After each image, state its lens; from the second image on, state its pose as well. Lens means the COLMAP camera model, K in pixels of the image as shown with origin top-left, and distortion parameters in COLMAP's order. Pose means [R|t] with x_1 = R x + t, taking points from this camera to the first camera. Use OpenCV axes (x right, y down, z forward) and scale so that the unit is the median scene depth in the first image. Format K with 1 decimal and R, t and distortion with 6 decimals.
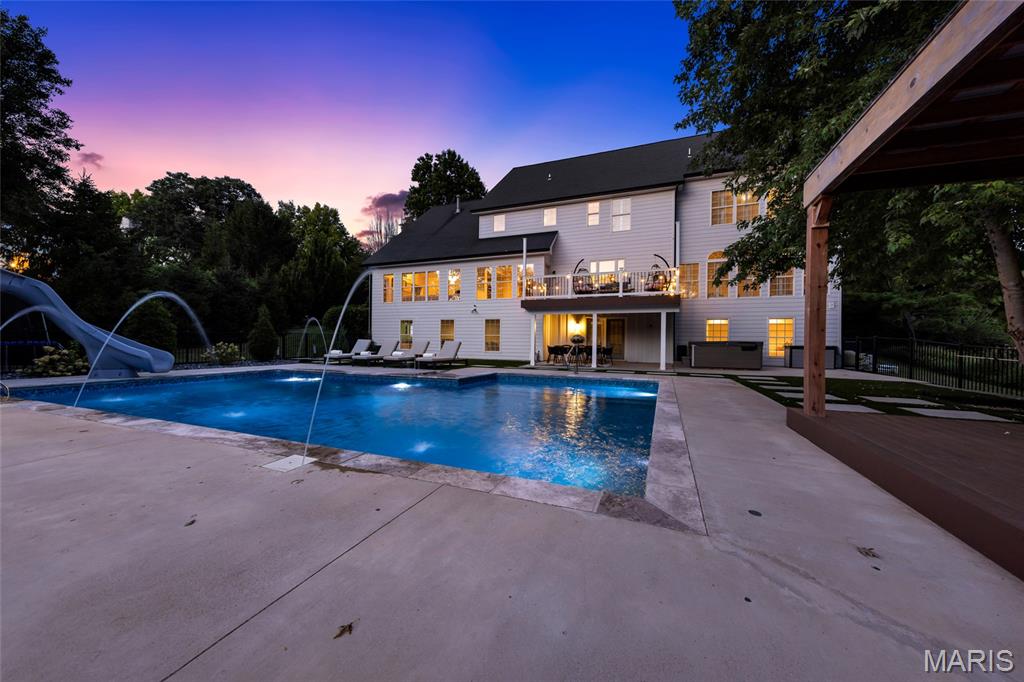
lens RADIAL K [[364.7, 0, 521.3], [0, 364.7, 341.4], [0, 0, 1]] dist [0.018472, 0.000029]
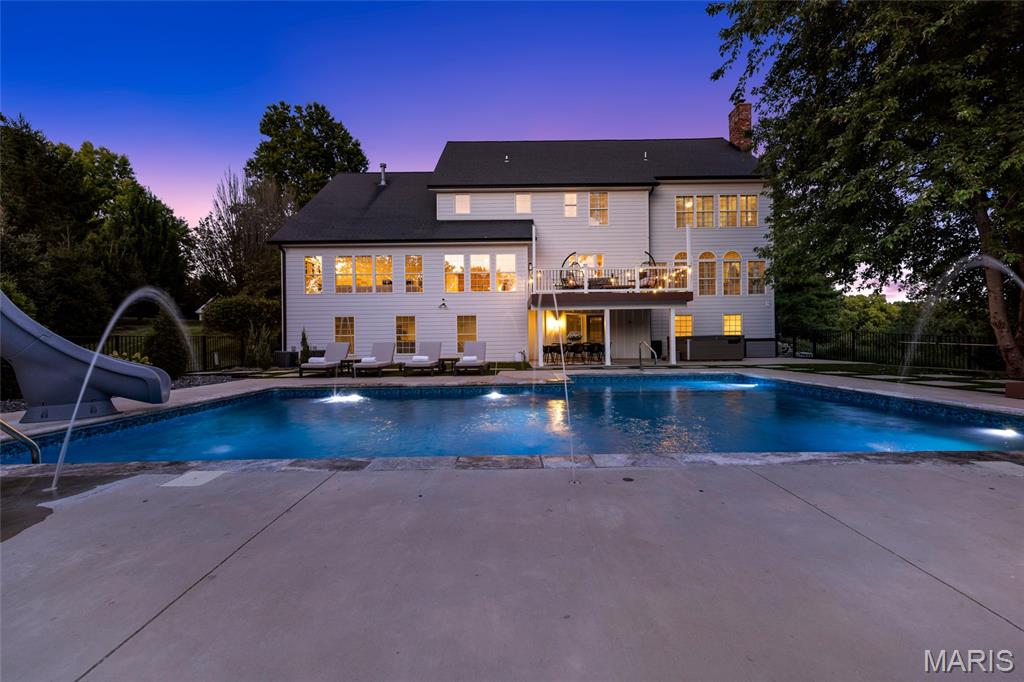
lens RADIAL K [[397.7, 0, 514.0], [0, 397.7, 343.2], [0, 0, 1]] dist [0.010680, -0.000200]
pose [[0.929263, -0.024727, 0.368590, -0.332836], [0.022316, 0.999693, 0.010802, -0.002799], [-0.368744, -0.001812, 0.929529, 0.086644]]
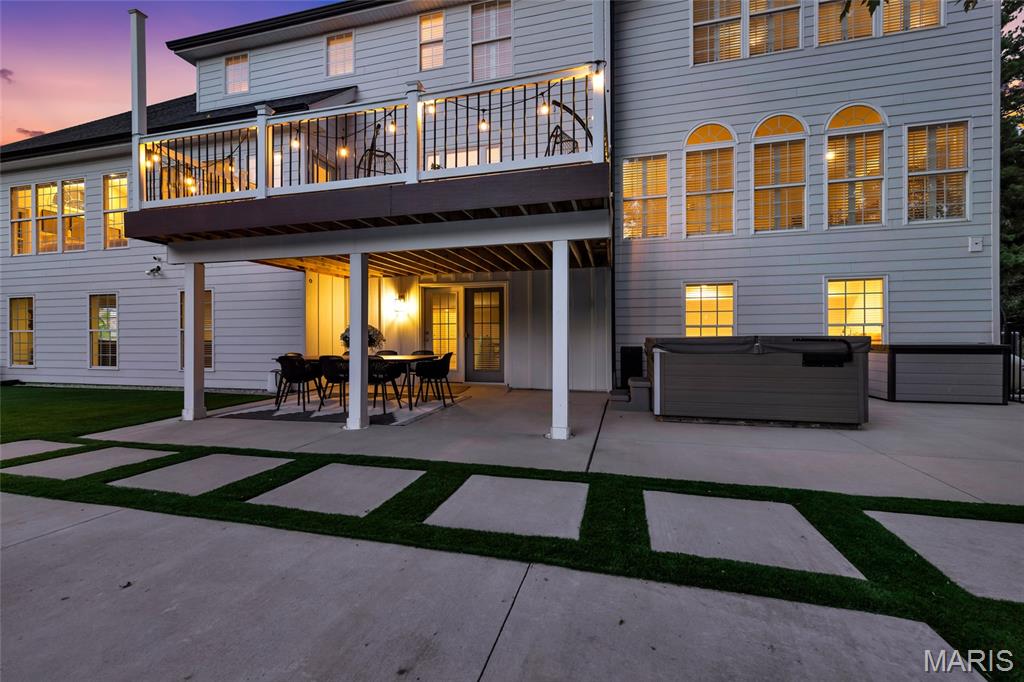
lens RADIAL K [[430.5, 0, 512.0], [0, 430.5, 341.0], [0, 0, 1]] dist [0.004900, 0.000429]
pose [[0.993525, -0.014985, 0.112618, 0.227939], [0.014214, 0.999870, 0.007647, -0.001847], [-0.112718, -0.005997, 0.993609, 0.484036]]
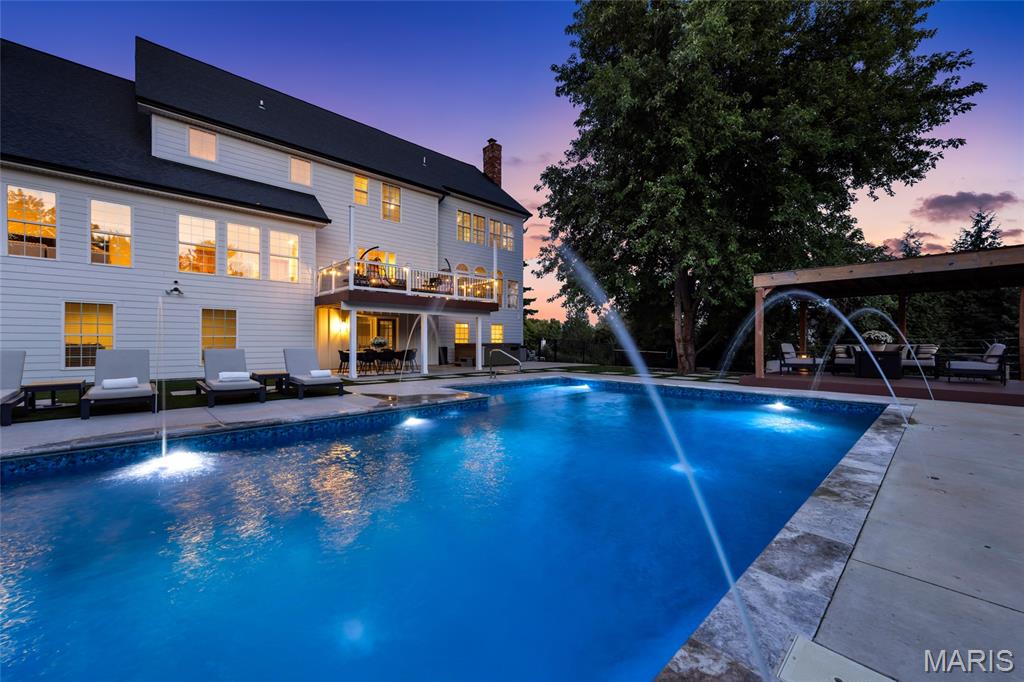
lens RADIAL K [[397.7, 0, 514.0], [0, 397.7, 343.2], [0, 0, 1]] dist [0.010680, -0.000200]
pose [[0.428233, -0.011862, 0.903591, -0.477809], [0.002927, 0.999927, 0.011740, -0.011913], [-0.903664, -0.002383, 0.428236, 0.295589]]
